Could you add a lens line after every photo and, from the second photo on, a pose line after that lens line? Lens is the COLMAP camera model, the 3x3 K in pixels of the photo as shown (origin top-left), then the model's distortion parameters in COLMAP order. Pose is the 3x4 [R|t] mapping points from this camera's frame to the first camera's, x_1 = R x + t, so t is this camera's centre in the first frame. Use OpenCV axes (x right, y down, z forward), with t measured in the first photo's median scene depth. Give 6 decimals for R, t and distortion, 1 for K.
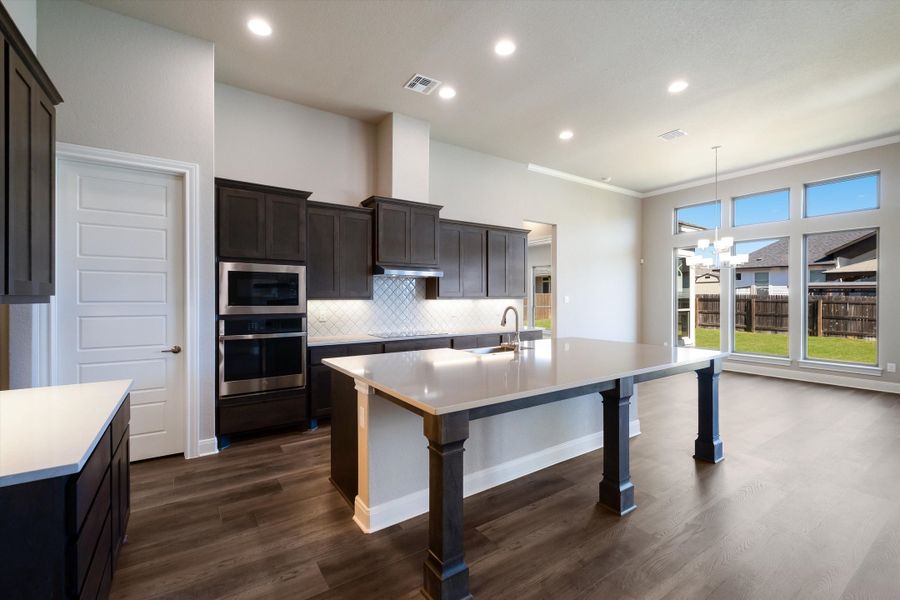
lens RADIAL K [[390.8, 0, 452.3], [0, 390.8, 296.3], [0, 0, 1]] dist [-0.002215, -0.000884]
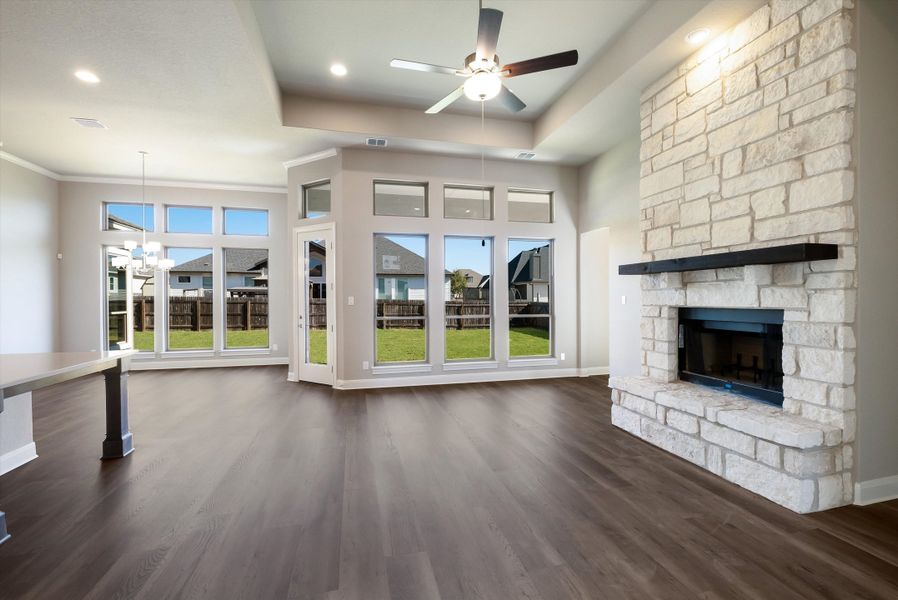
lens RADIAL K [[390.0, 0, 447.7], [0, 390.0, 300.6], [0, 0, 1]] dist [-0.002215, -0.000884]
pose [[0.351343, -0.007659, 0.936216, 0.000291], [0.001793, 0.999970, 0.007508, 0.000197], [-0.936245, -0.000960, 0.351346, -0.080673]]
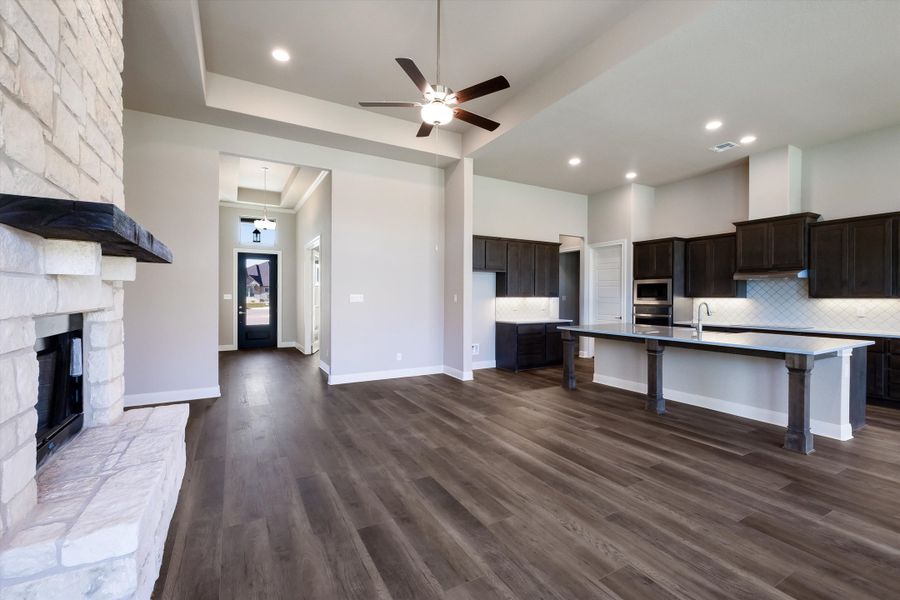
lens RADIAL K [[390.8, 0, 451.2], [0, 390.8, 299.4], [0, 0, 1]] dist [-0.002215, -0.000884]
pose [[-0.080907, 0.007104, -0.996696, 0.773272], [0.001010, 0.999975, 0.007045, 0.002215], [0.996721, -0.000437, -0.080912, 0.065878]]
